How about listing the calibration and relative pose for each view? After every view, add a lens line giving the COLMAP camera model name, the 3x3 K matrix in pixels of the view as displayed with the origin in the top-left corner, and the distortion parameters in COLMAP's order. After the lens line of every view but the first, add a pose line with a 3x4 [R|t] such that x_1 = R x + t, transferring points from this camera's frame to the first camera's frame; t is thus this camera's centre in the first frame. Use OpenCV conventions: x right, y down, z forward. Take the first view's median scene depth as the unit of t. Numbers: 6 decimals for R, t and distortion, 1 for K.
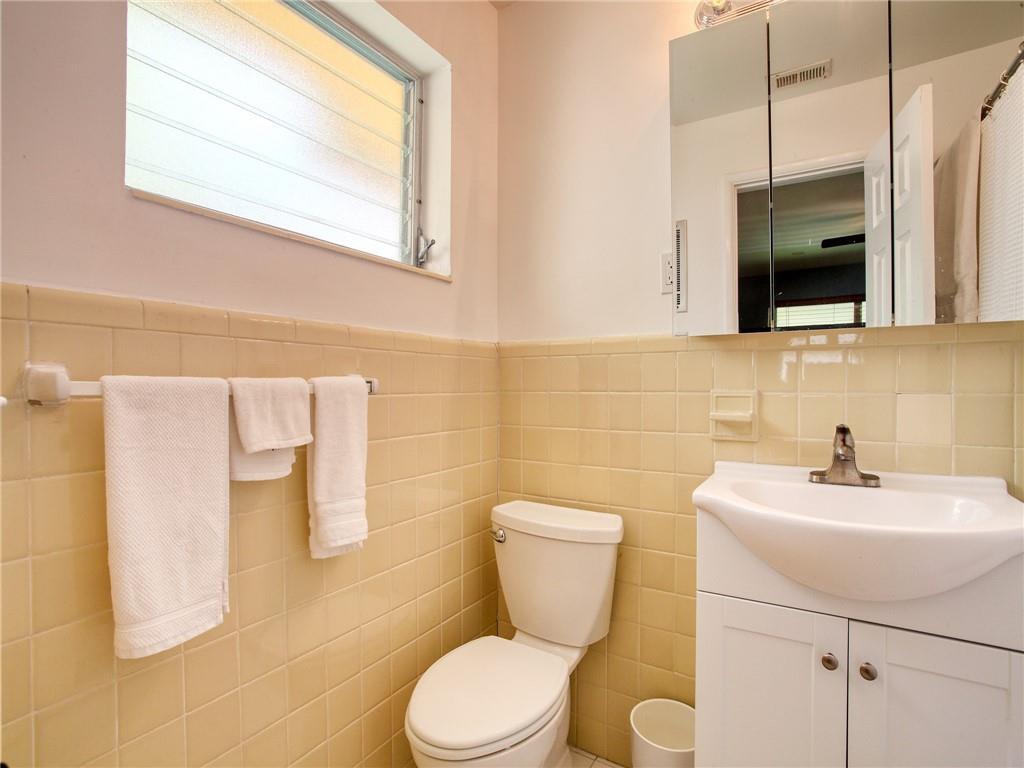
lens RADIAL K [[514.7, 0, 504.5], [0, 514.7, 382.4], [0, 0, 1]] dist [-0.074591, 0.031589]
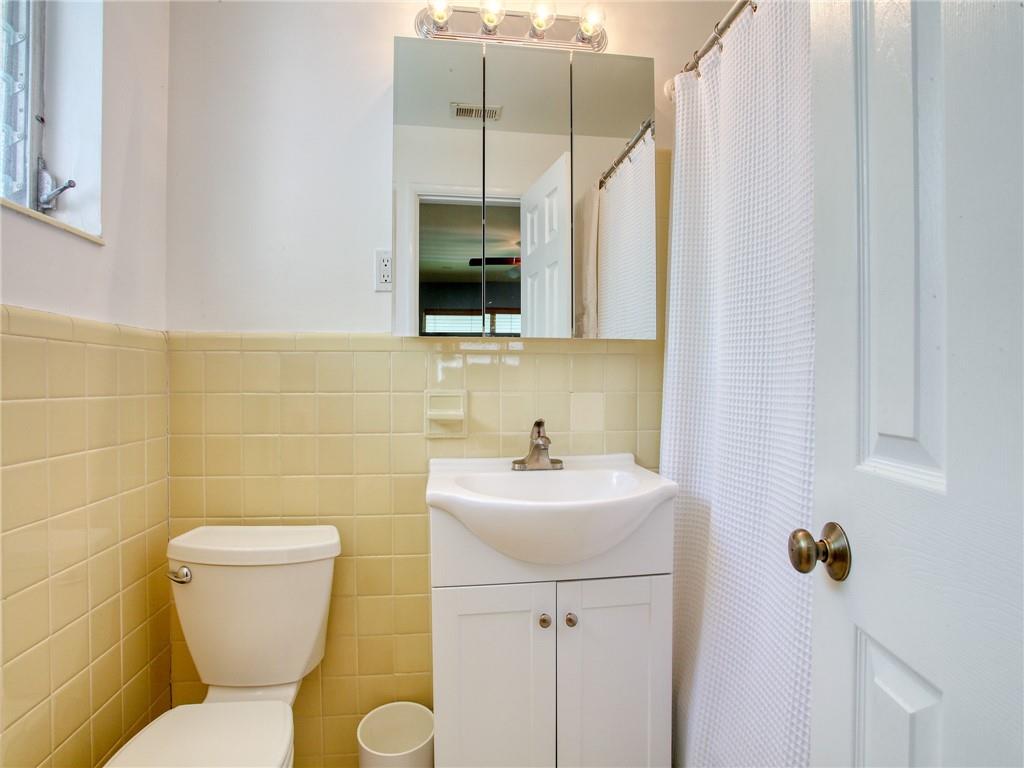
lens RADIAL K [[516.4, 0, 512.0], [0, 516.4, 384.0], [0, 0, 1]] dist [-0.072116, 0.032807]
pose [[0.769777, 0.001675, 0.638311, -0.116126], [-0.004500, 0.999986, 0.002803, -0.001068], [-0.638297, -0.005030, 0.769774, 0.080452]]
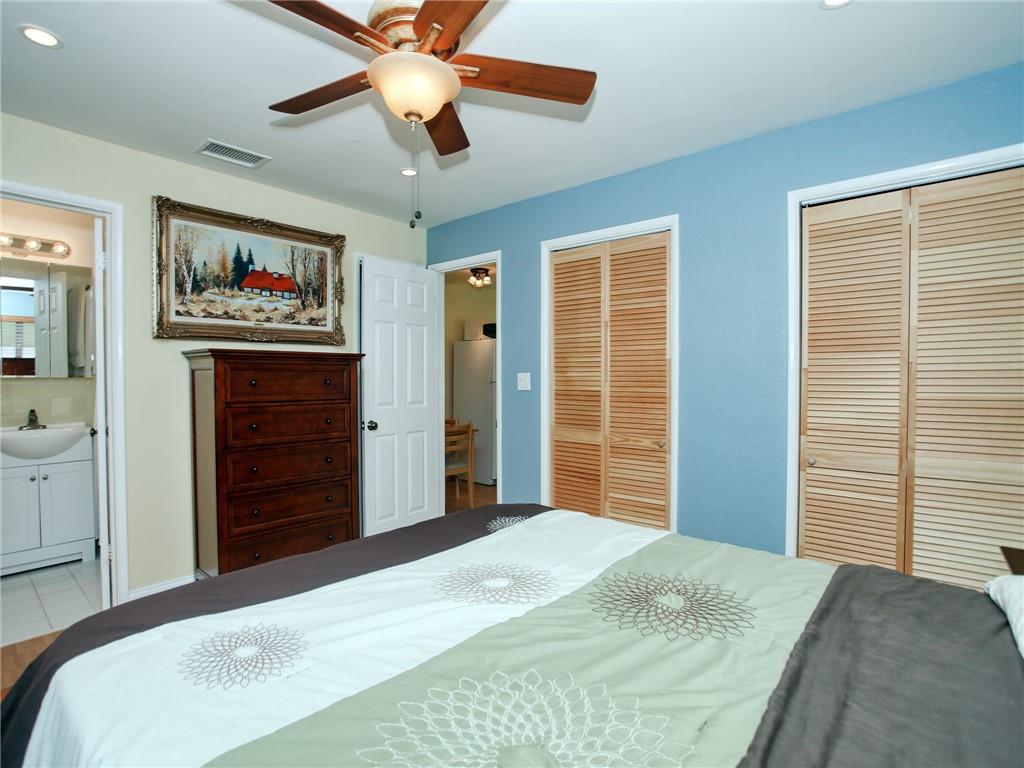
lens RADIAL K [[514.7, 0, 504.5], [0, 514.7, 382.4], [0, 0, 1]] dist [-0.074591, 0.031589]
pose [[0.157971, -0.012094, 0.987370, -1.419144], [0.001796, 0.999927, 0.011961, -0.084127], [-0.987442, -0.000116, 0.157981, -1.790284]]
